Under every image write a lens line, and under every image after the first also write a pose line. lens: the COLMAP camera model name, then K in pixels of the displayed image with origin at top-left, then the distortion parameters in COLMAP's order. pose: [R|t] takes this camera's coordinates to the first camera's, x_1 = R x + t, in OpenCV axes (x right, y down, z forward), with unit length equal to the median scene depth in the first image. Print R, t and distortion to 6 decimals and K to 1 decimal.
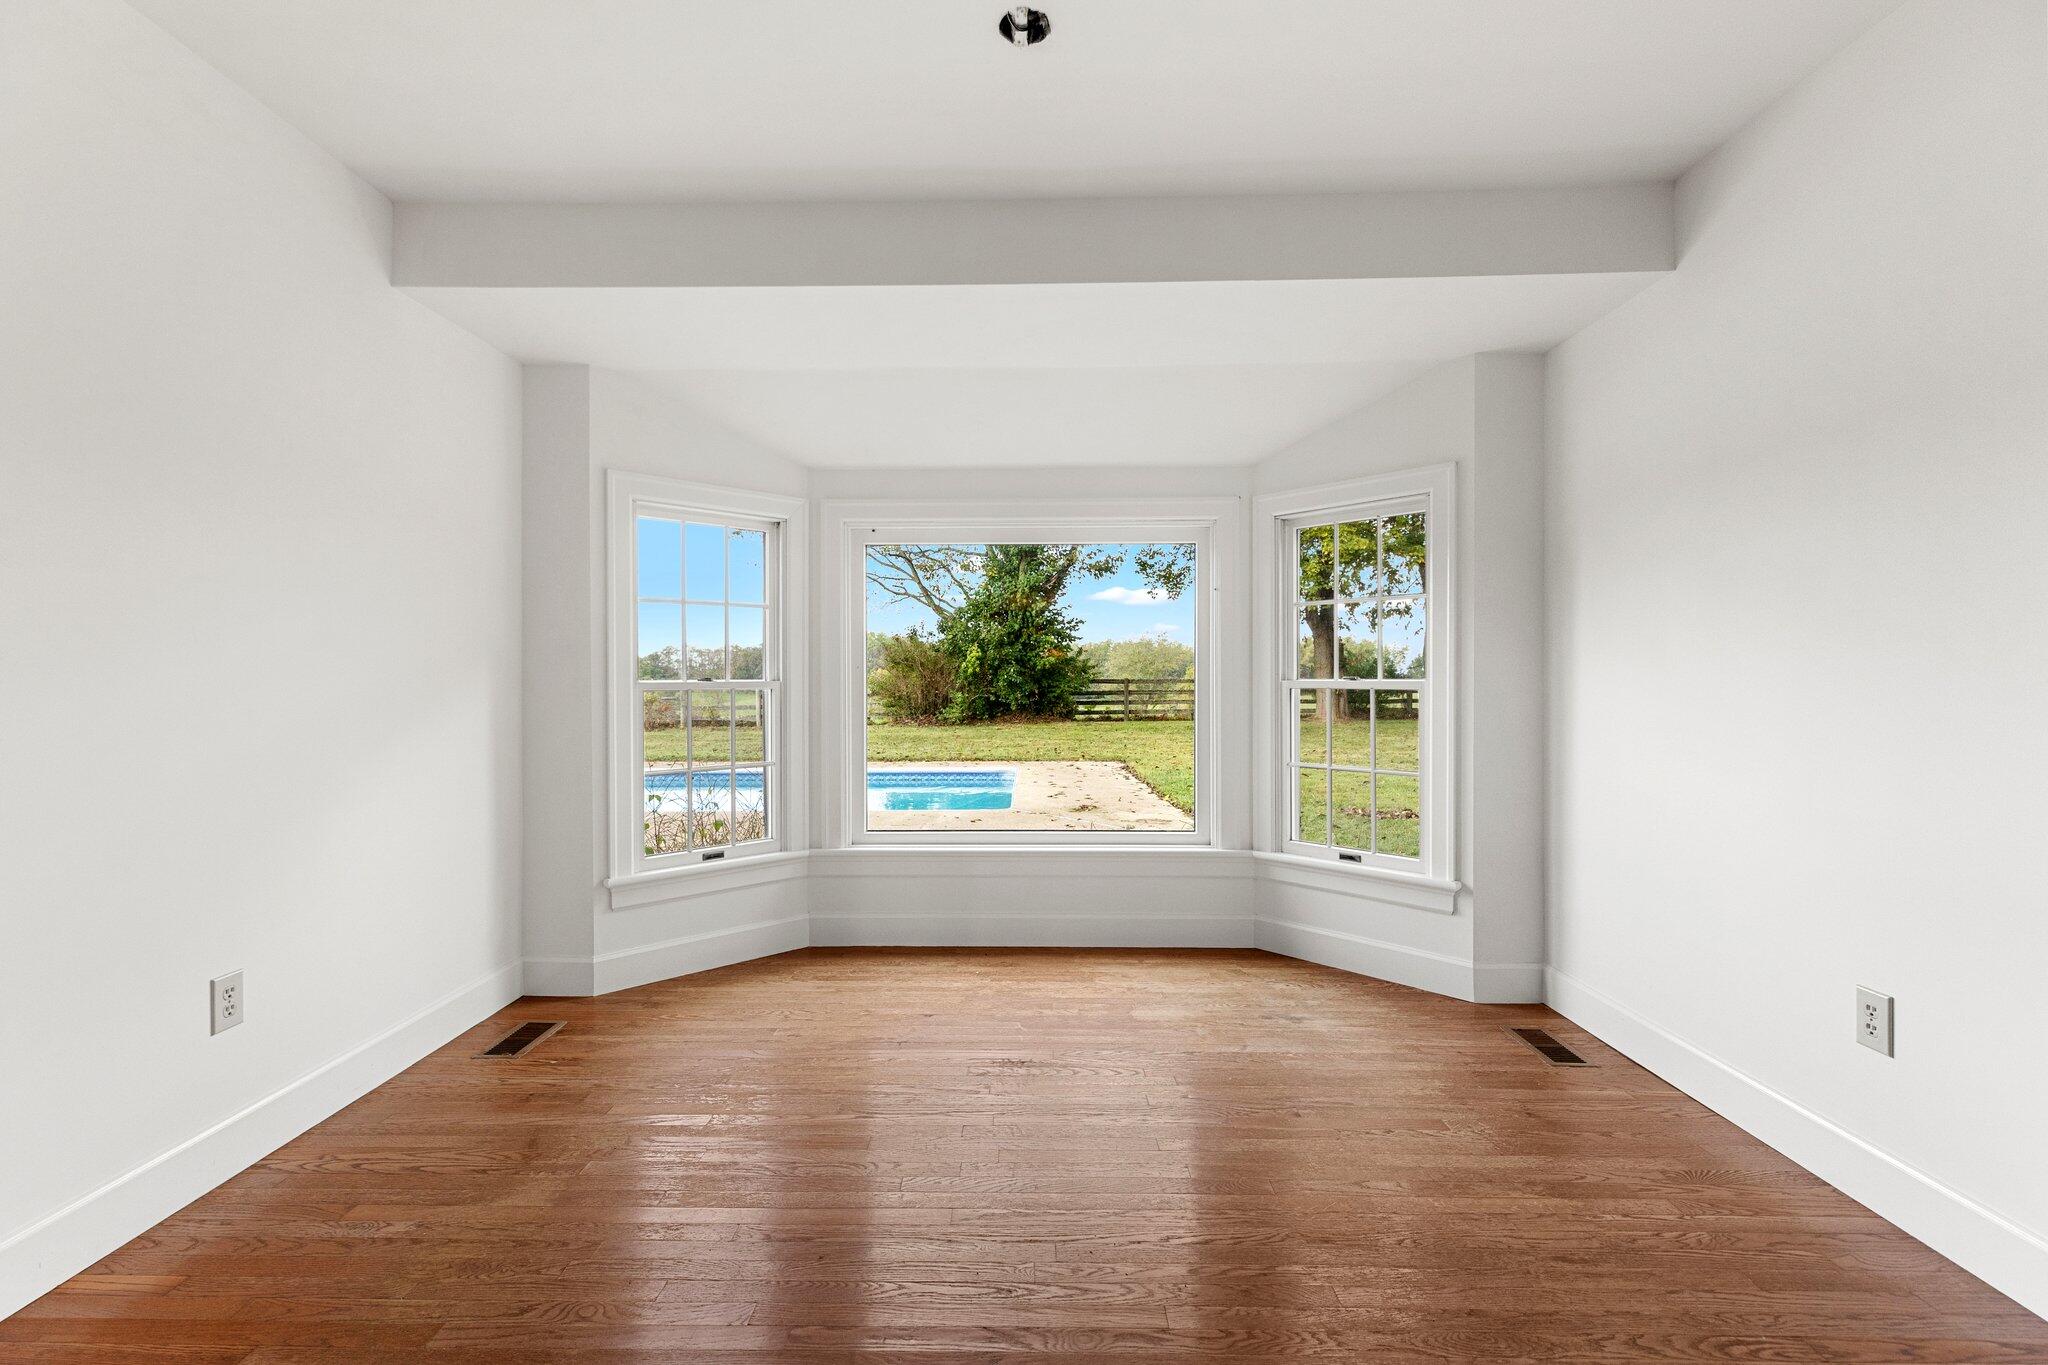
lens RADIAL K [[918.6, 0, 1024.0], [0, 918.6, 682.5], [0, 0, 1]] dist [-0.010903, 0.000128]
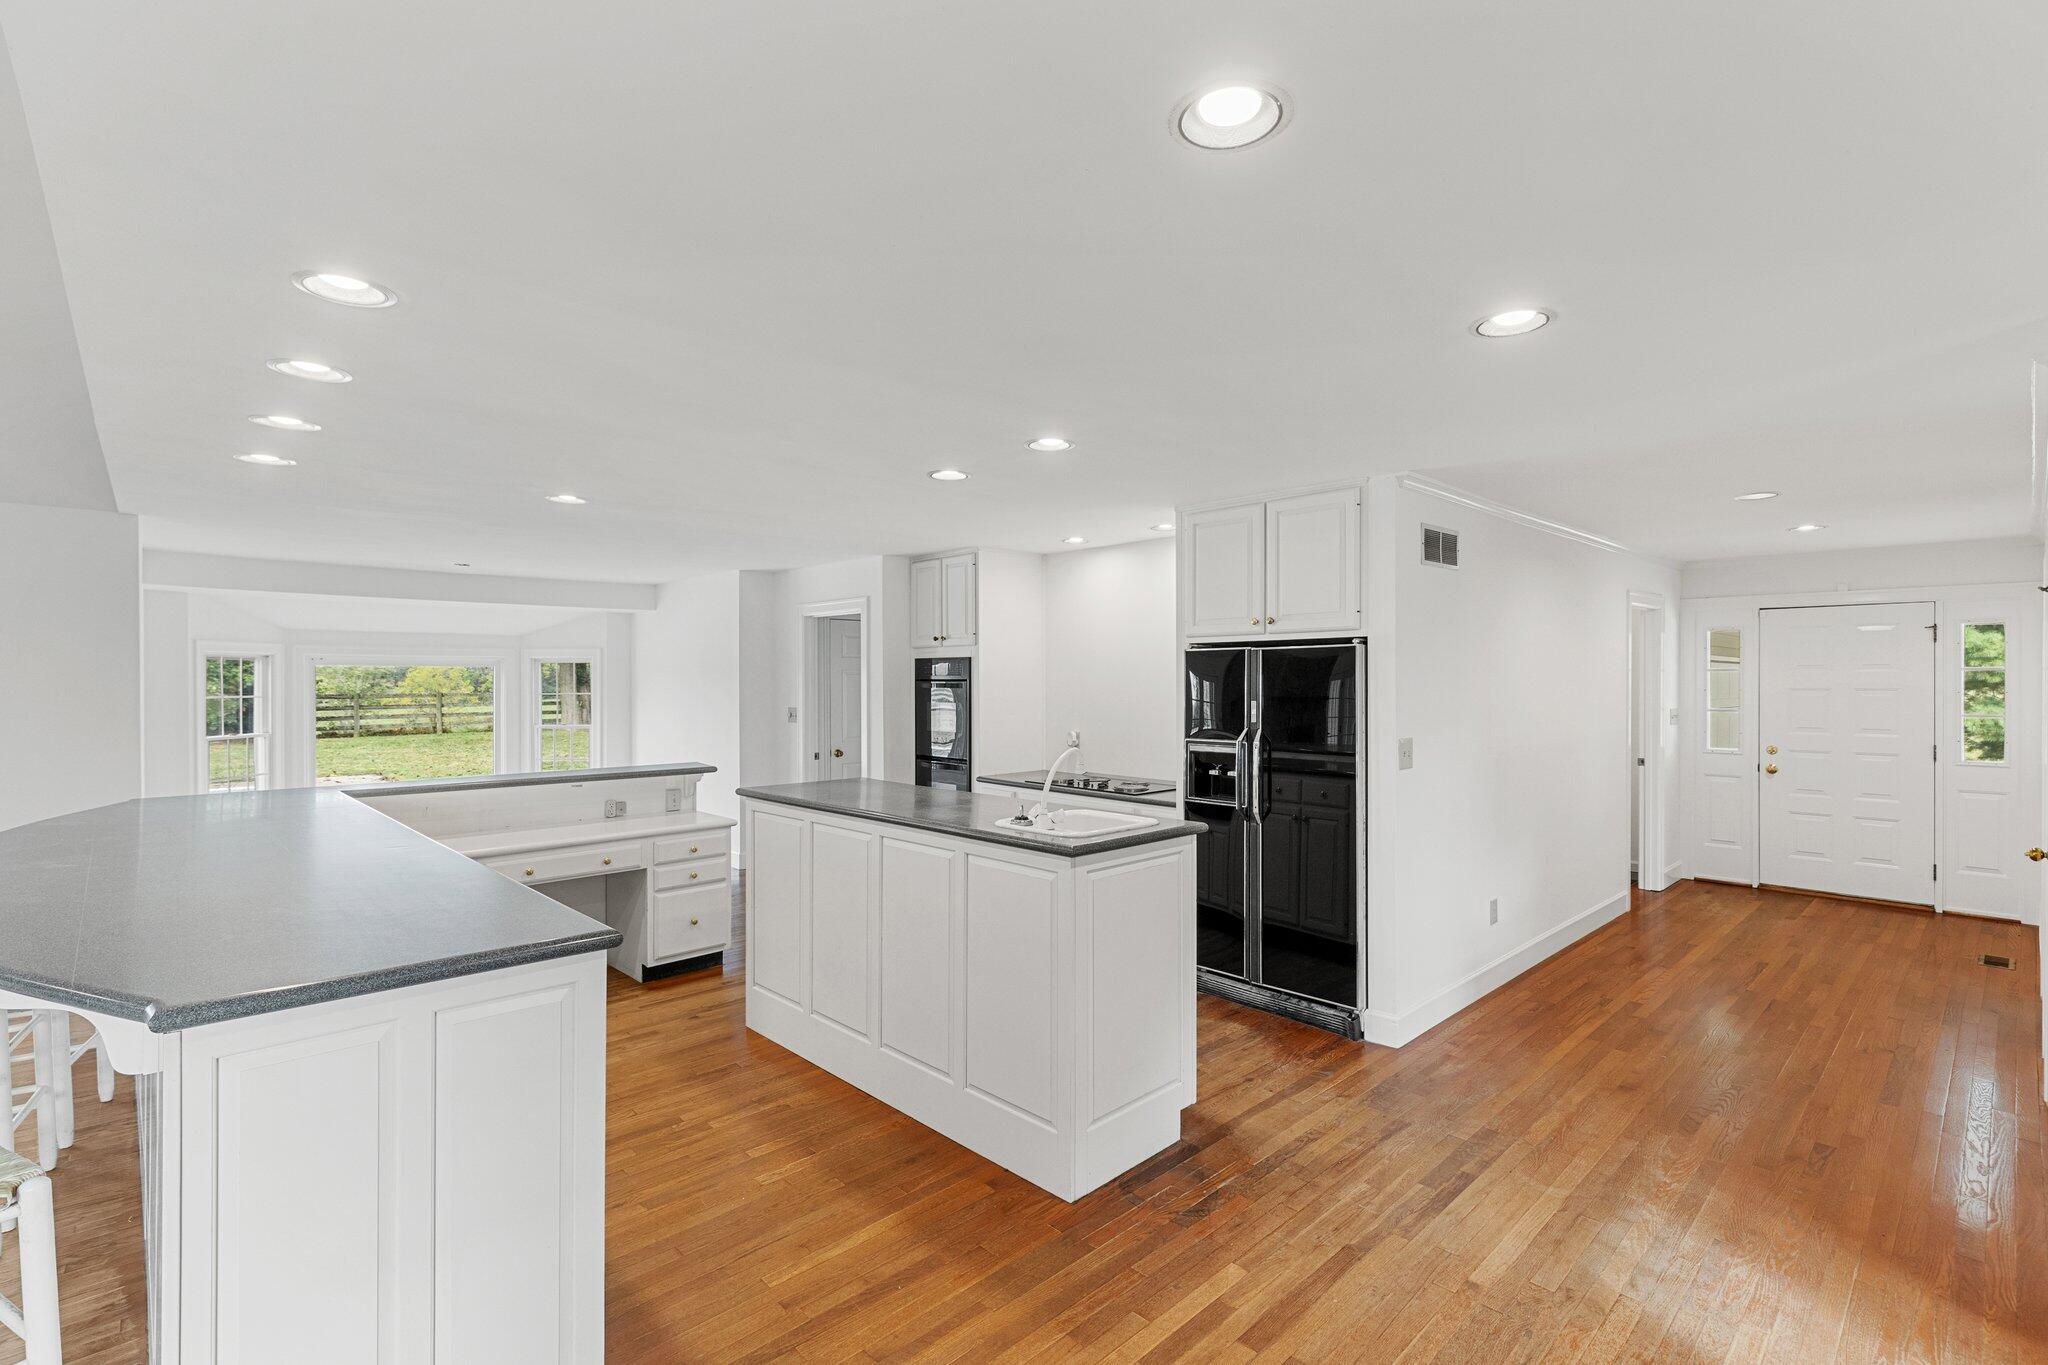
lens RADIAL K [[918.6, 0, 1024.0], [0, 918.6, 682.5], [0, 0, 1]] dist [-0.010903, 0.000128]
pose [[0.722017, 0.000396, 0.691875, -0.090395], [0.002291, 0.999993, -0.002962, -0.020564], [-0.691871, 0.003724, 0.722011, -0.327521]]
